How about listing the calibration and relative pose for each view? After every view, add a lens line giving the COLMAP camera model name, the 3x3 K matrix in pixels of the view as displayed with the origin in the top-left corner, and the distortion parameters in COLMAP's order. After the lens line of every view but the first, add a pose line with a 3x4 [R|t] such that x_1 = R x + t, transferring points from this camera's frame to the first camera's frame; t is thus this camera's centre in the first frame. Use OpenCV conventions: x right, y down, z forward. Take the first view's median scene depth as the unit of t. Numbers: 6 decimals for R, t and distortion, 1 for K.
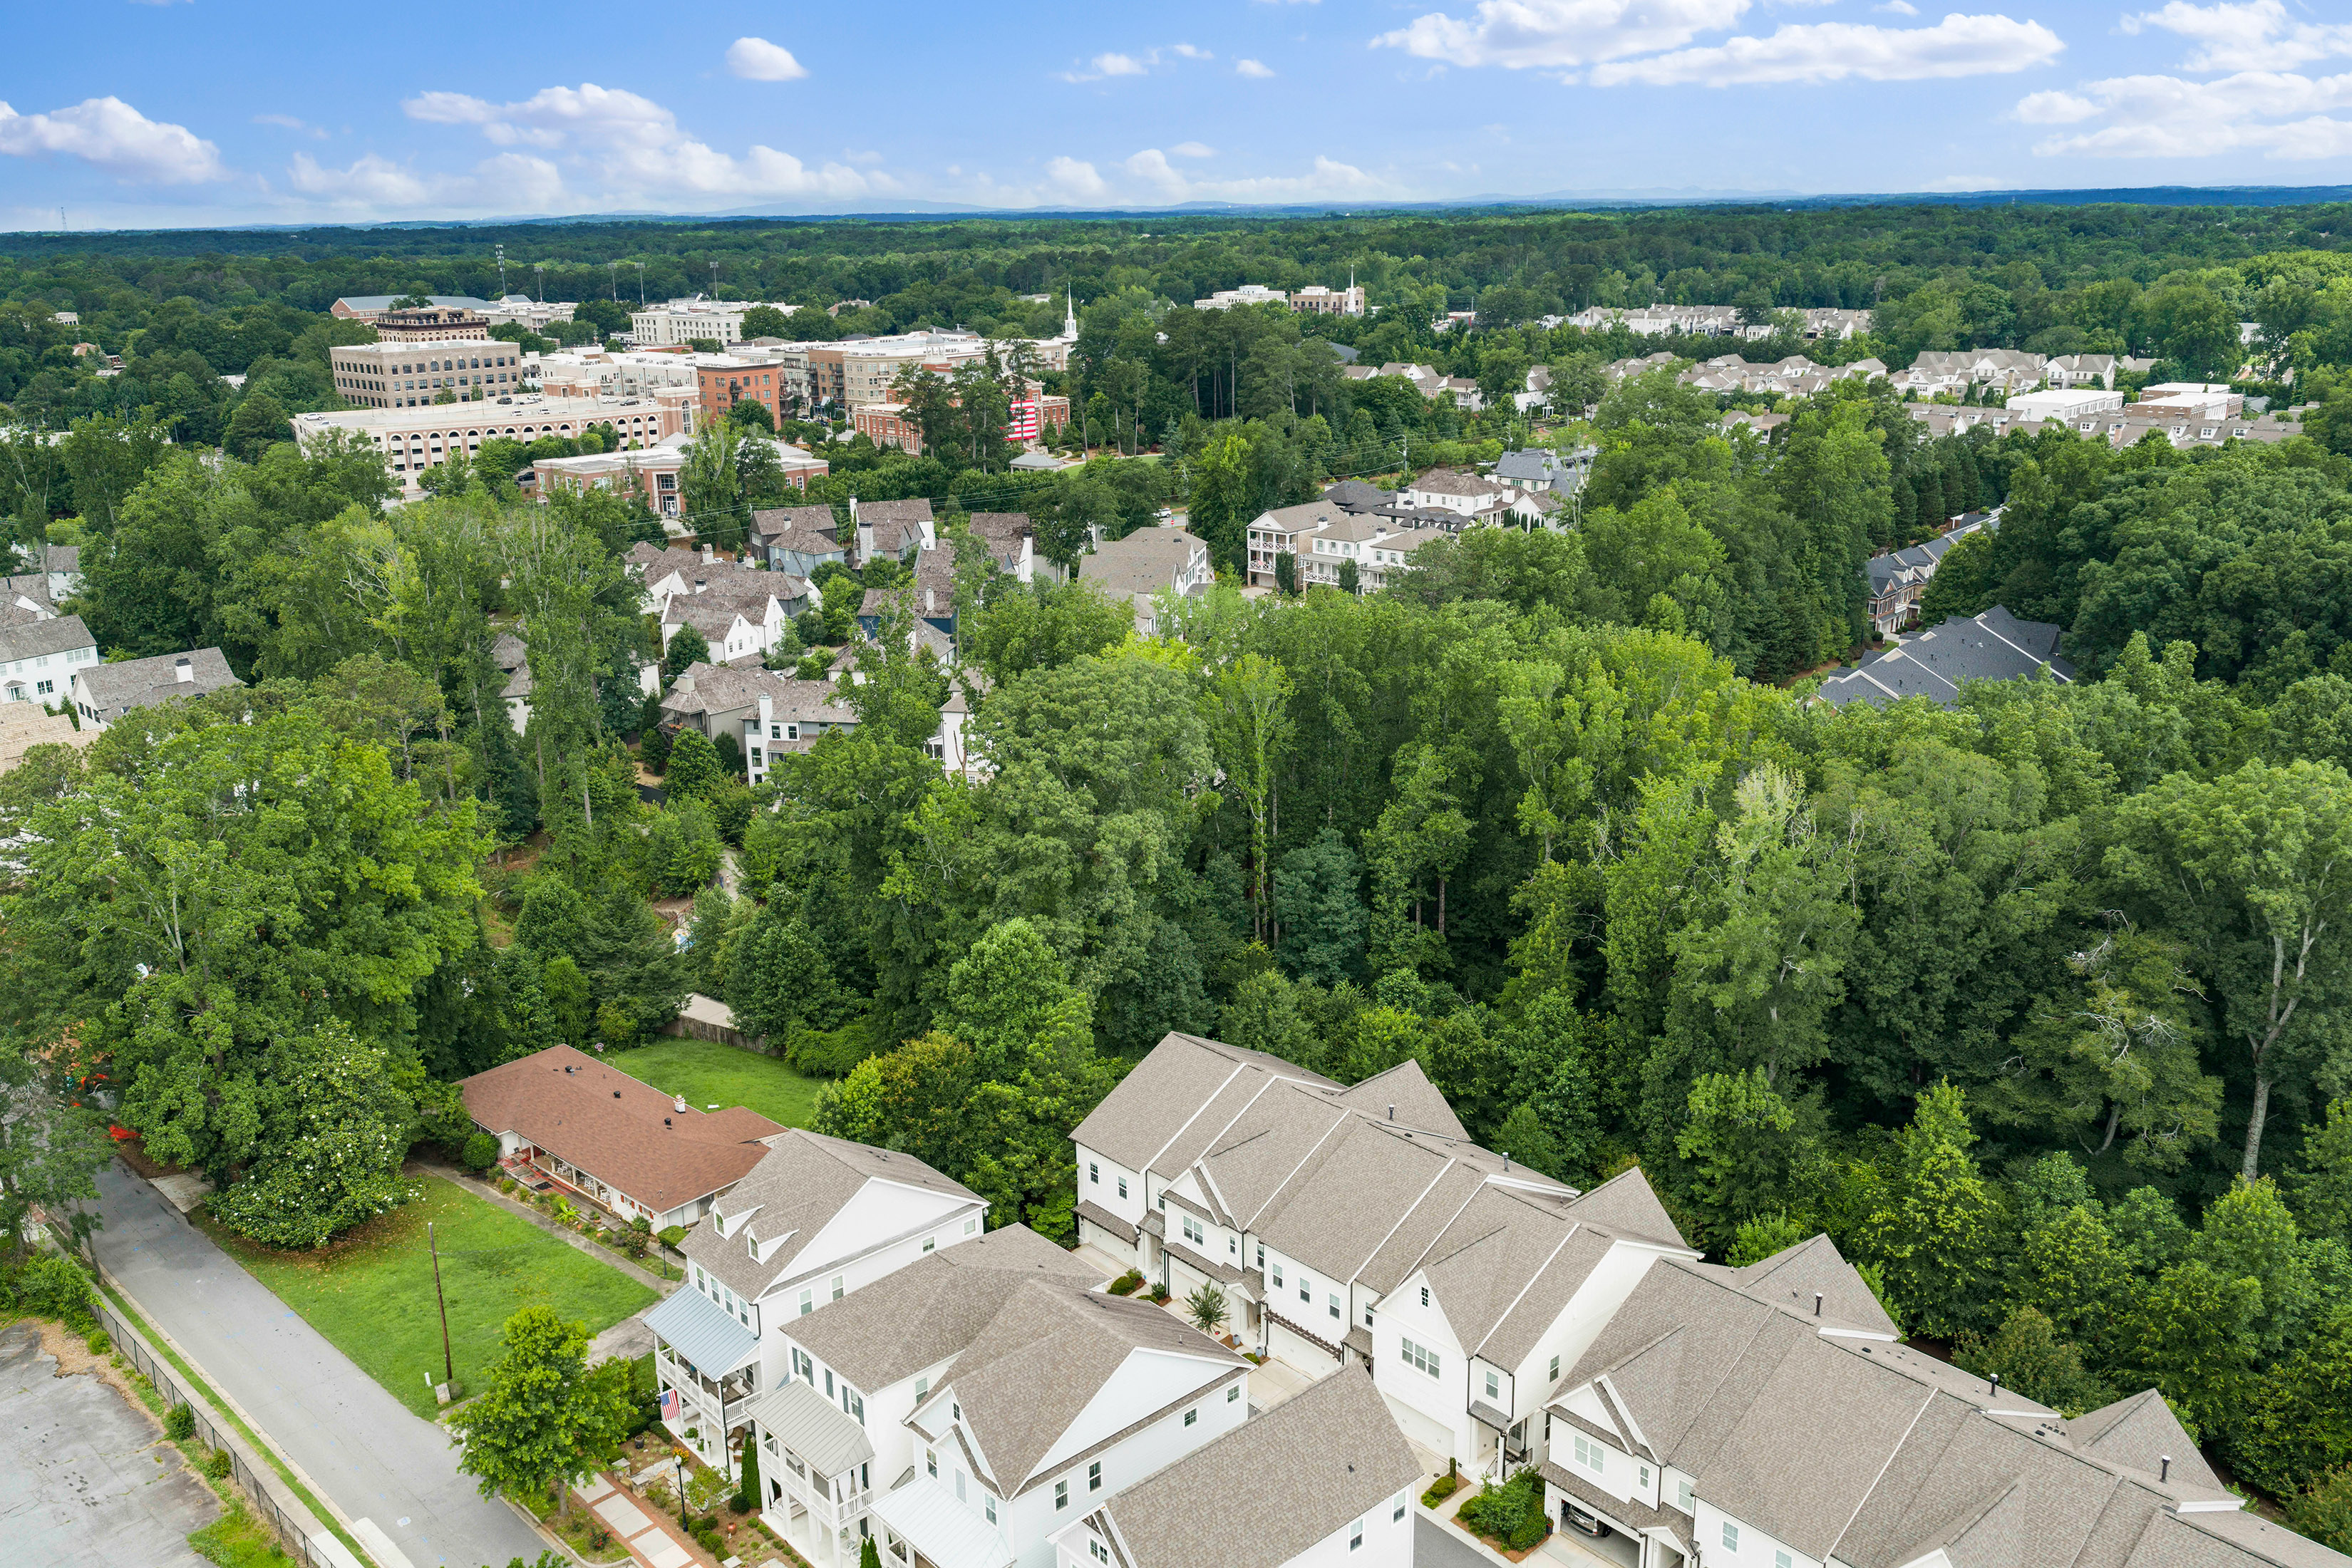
lens RADIAL K [[1950.3, 0, 1175.3], [0, 1950.3, 783.8], [0, 0, 1]] dist [0.022062, -0.029004]
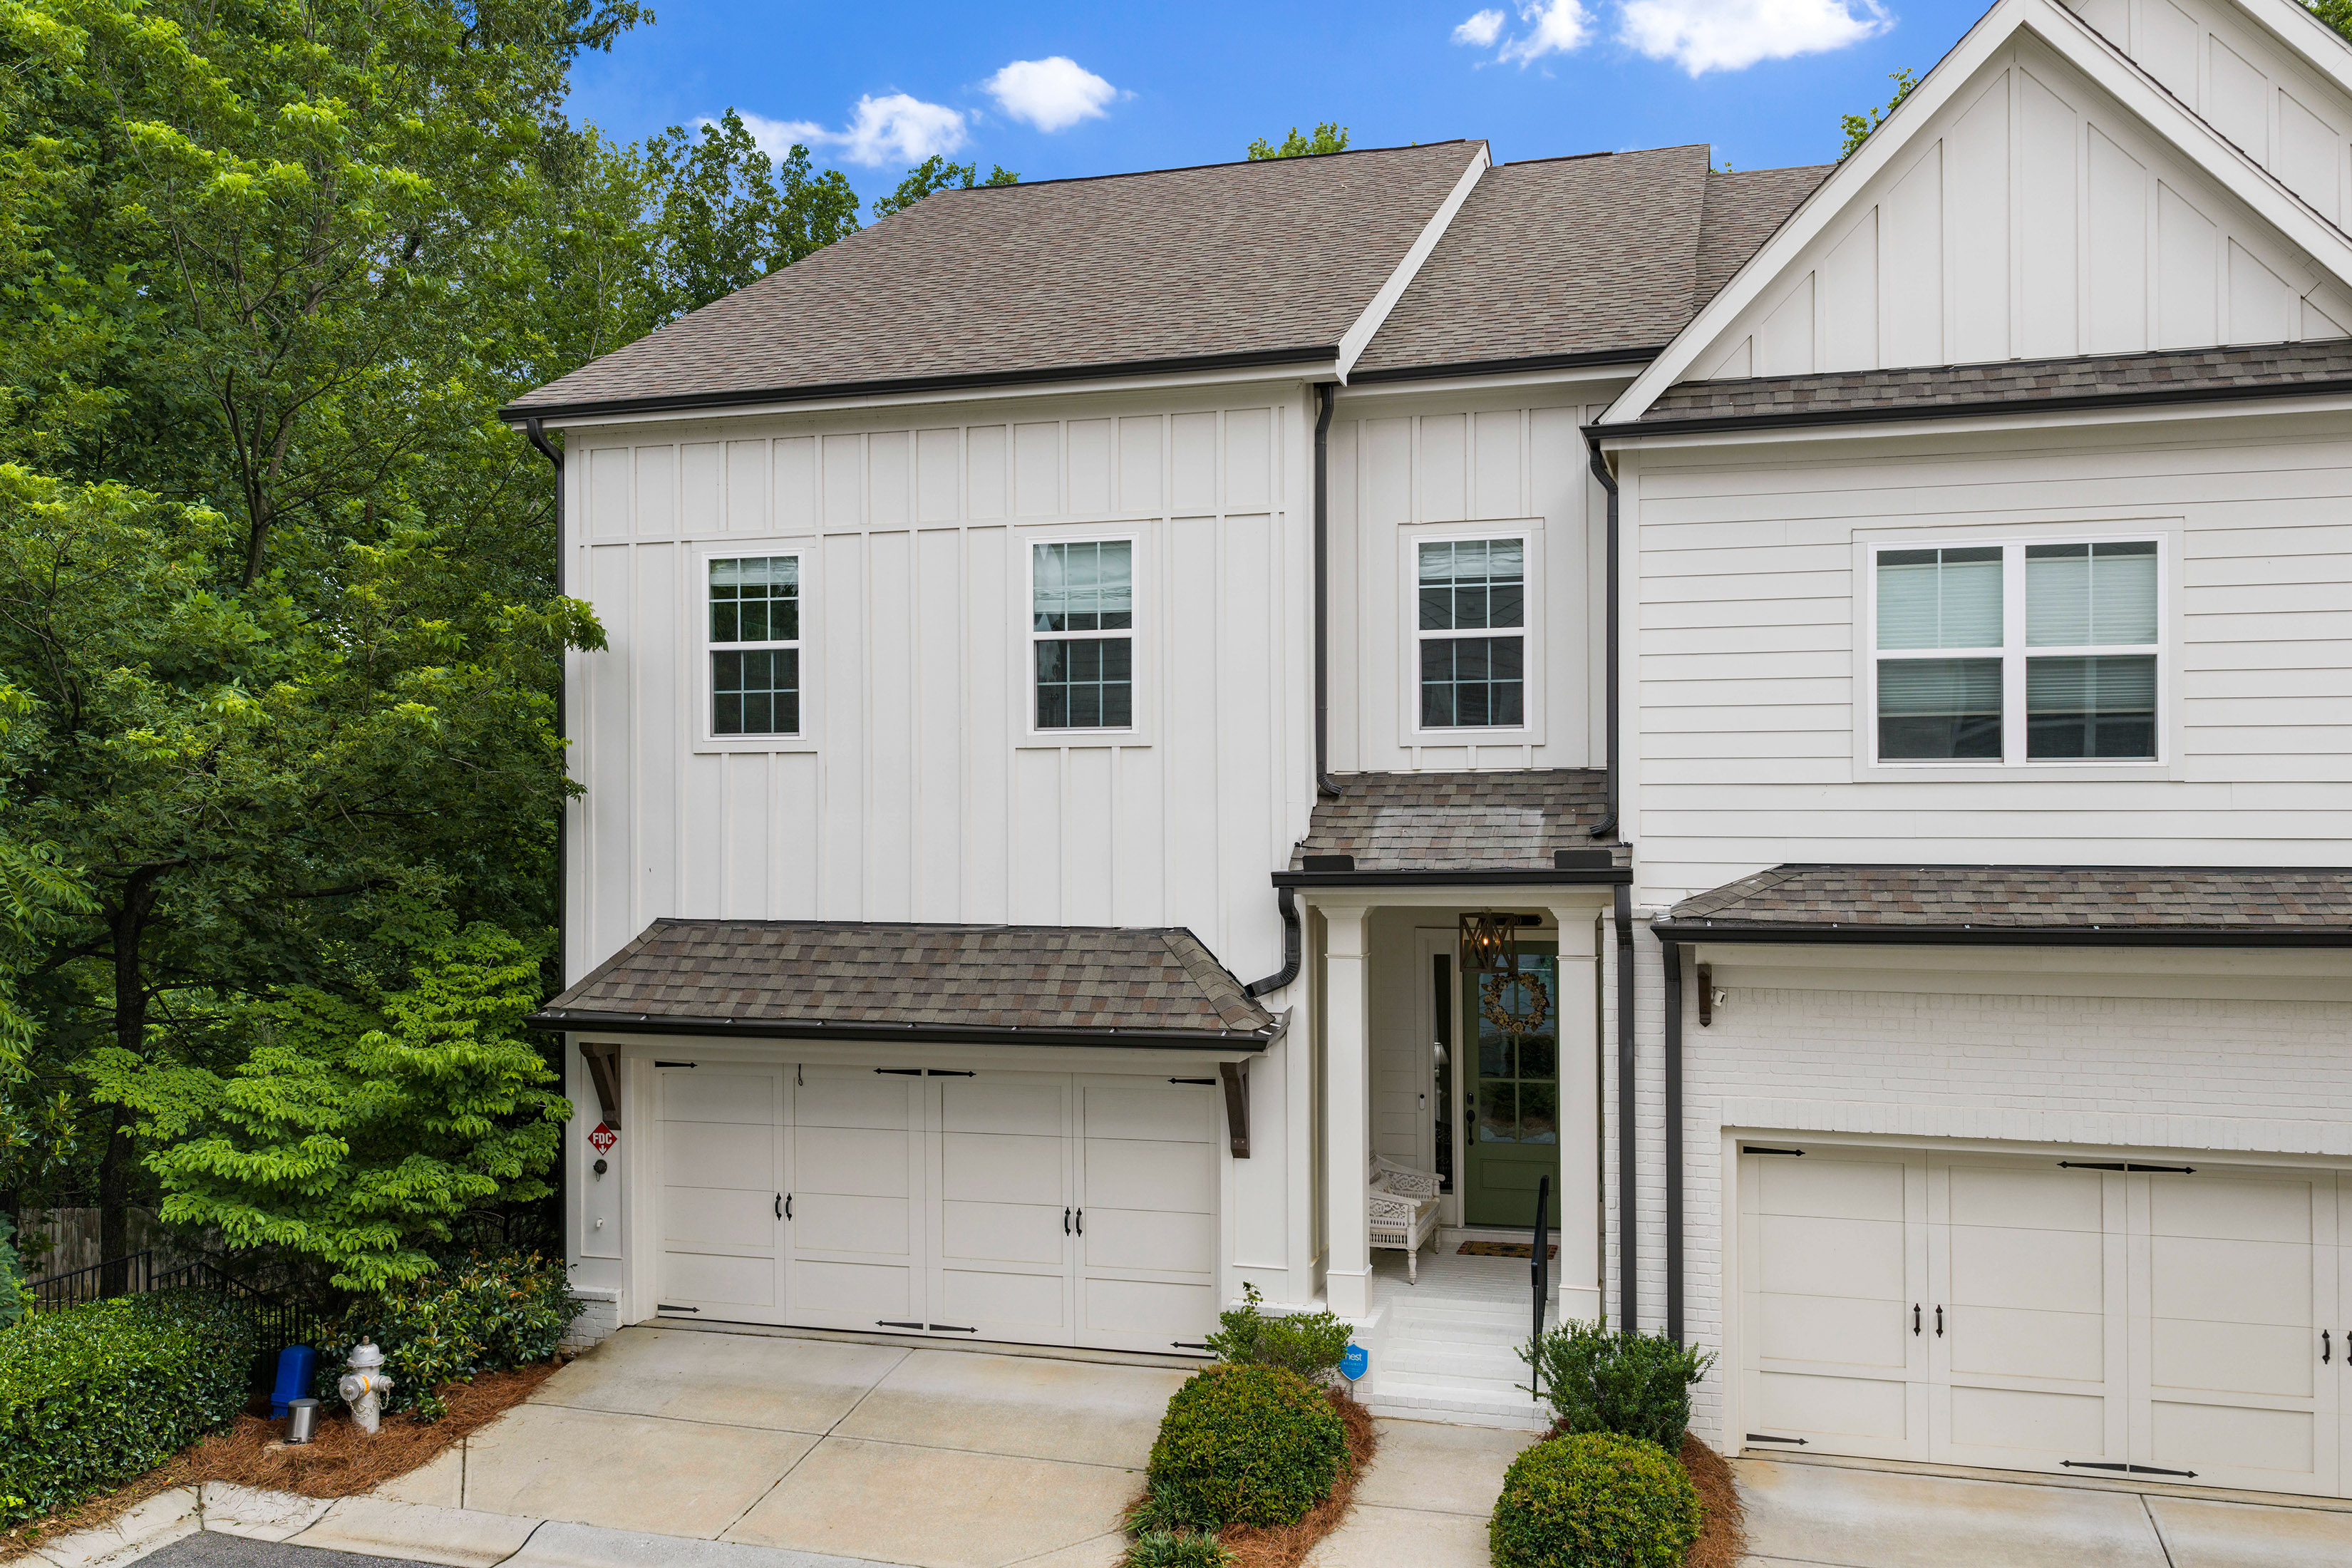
lens RADIAL K [[1950.3, 0, 1176.8], [0, 1950.3, 793.7], [0, 0, 1]] dist [0.022062, -0.029004]
pose [[0.850746, 0.005985, 0.525542, -0.083746], [0.147151, 0.957231, -0.249109, 0.243125], [-0.504556, 0.289263, 0.813480, 0.887978]]
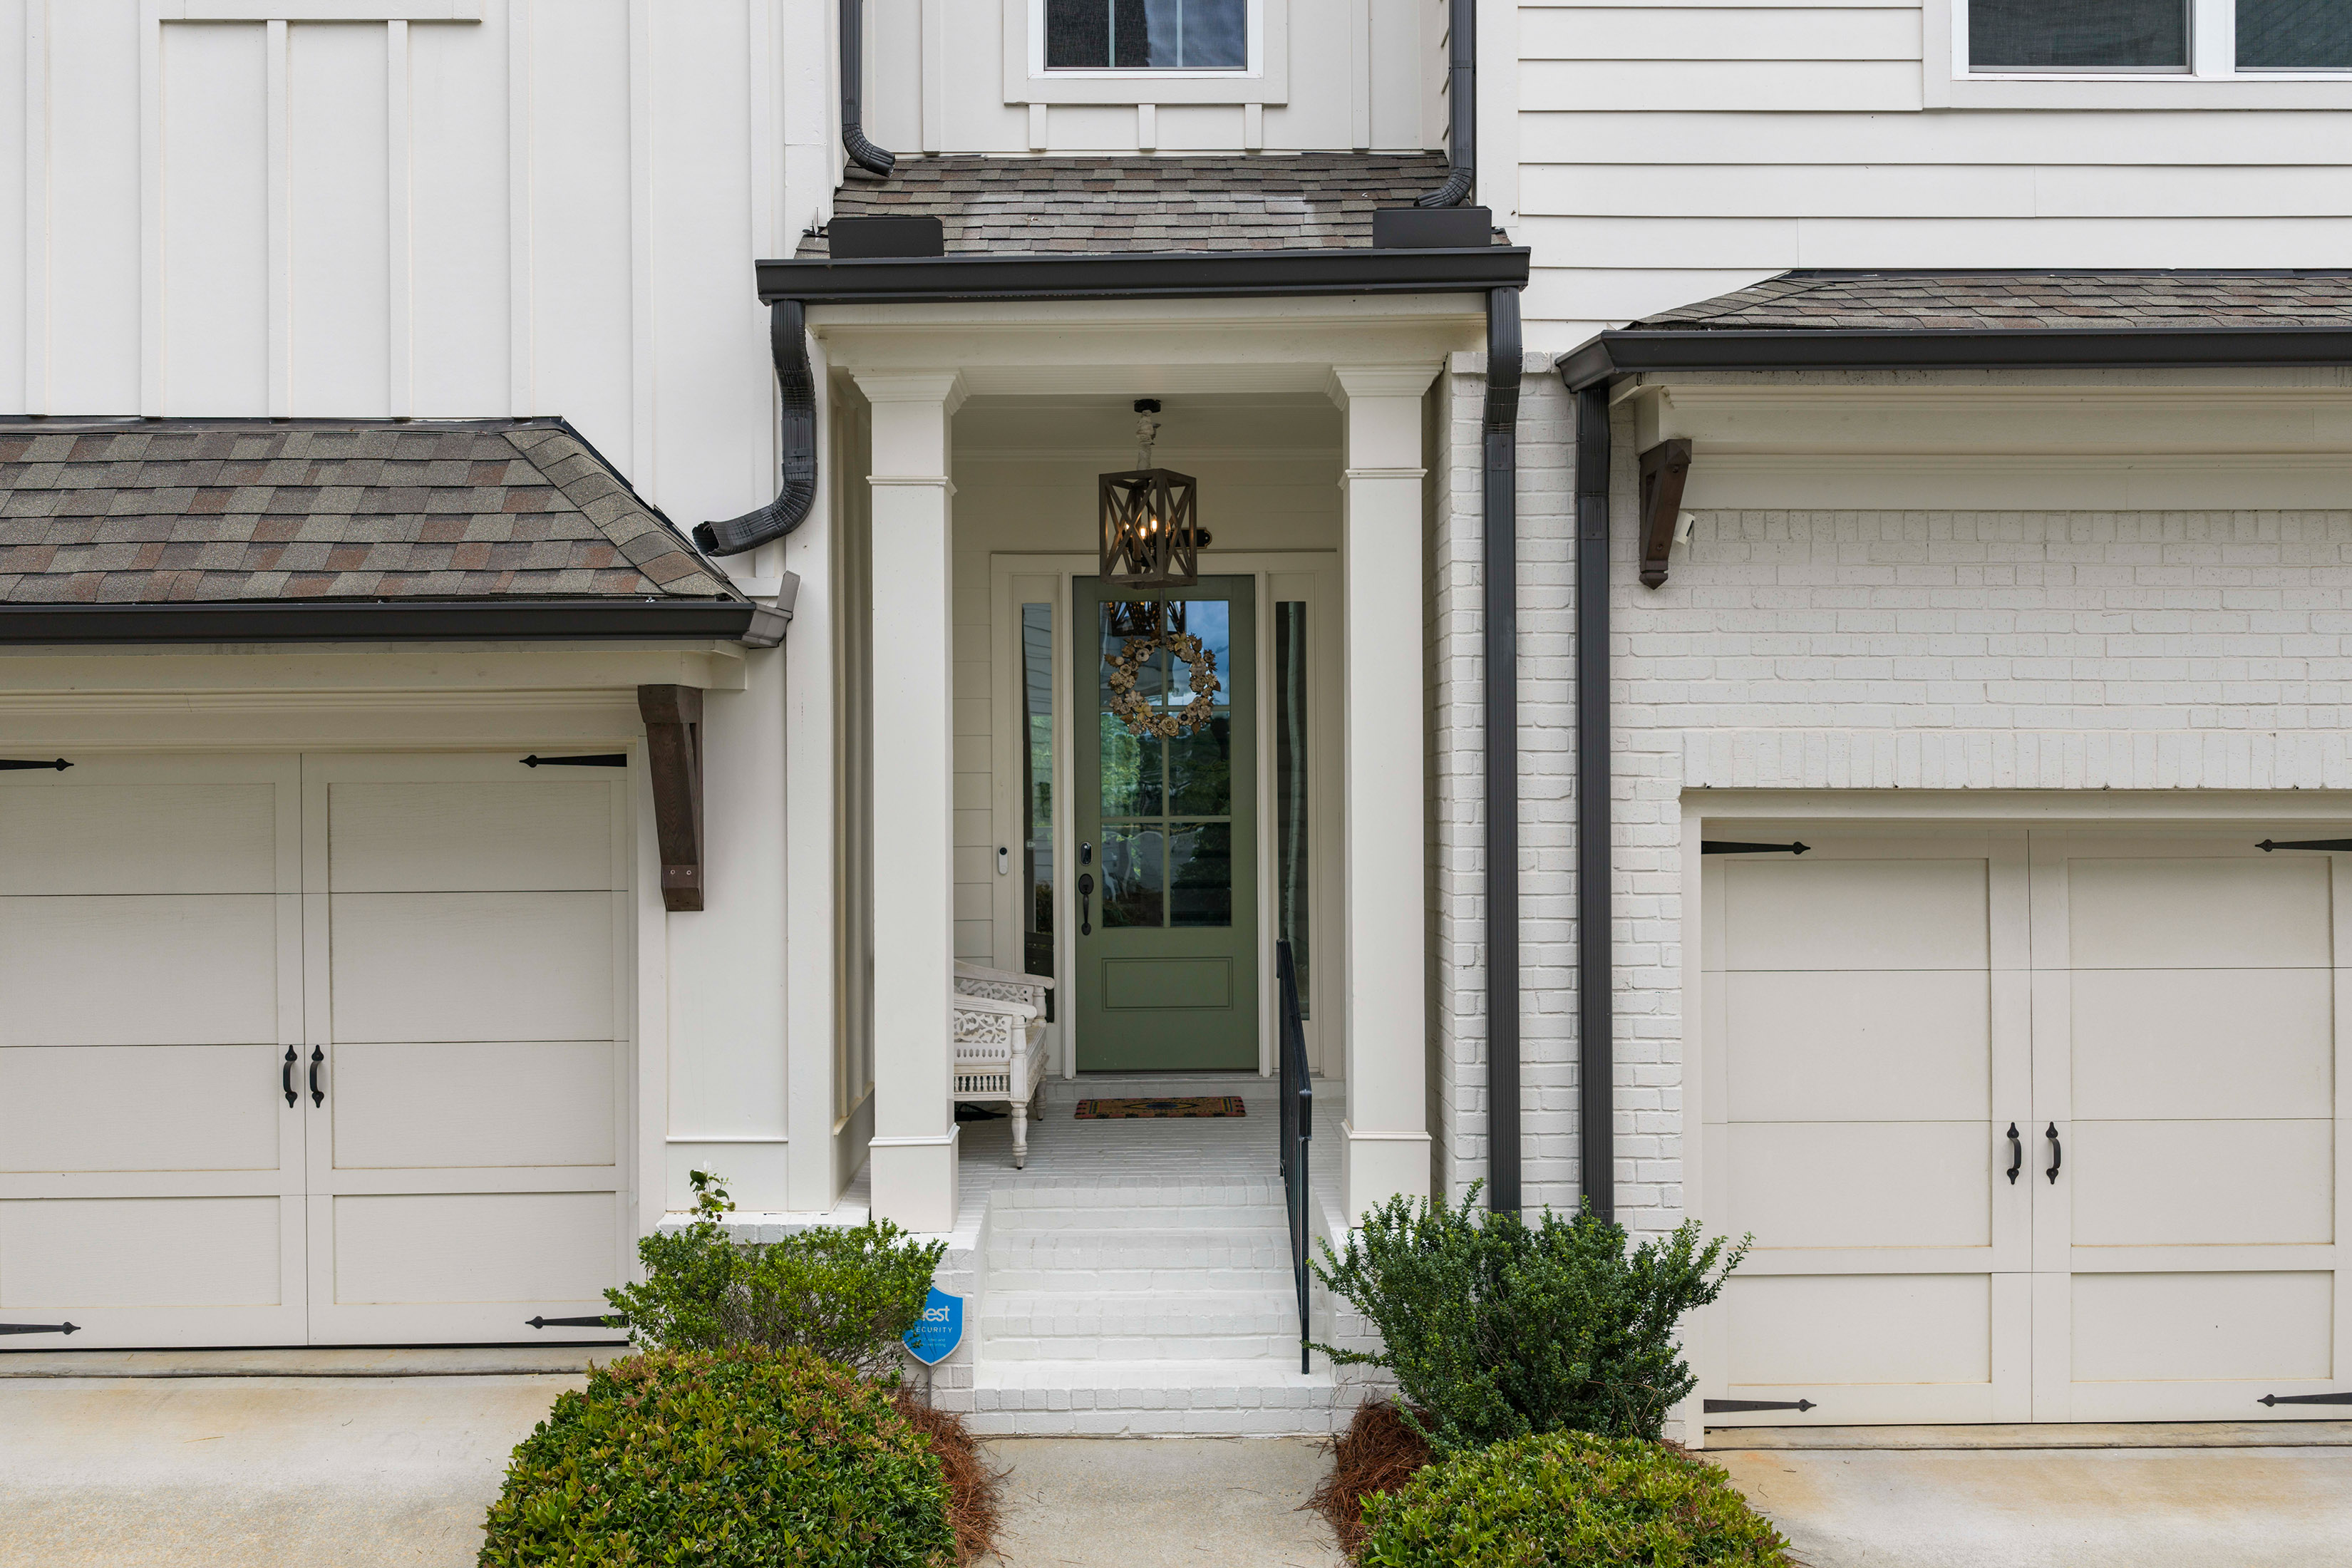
lens RADIAL K [[1950.3, 0, 1169.2], [0, 1950.3, 778.0], [0, 0, 1]] dist [0.022062, -0.029004]
pose [[0.657958, 0.002823, 0.753049, -0.051911], [0.212645, 0.958600, -0.189387, 0.245073], [-0.722408, 0.284741, 0.630119, 0.940848]]
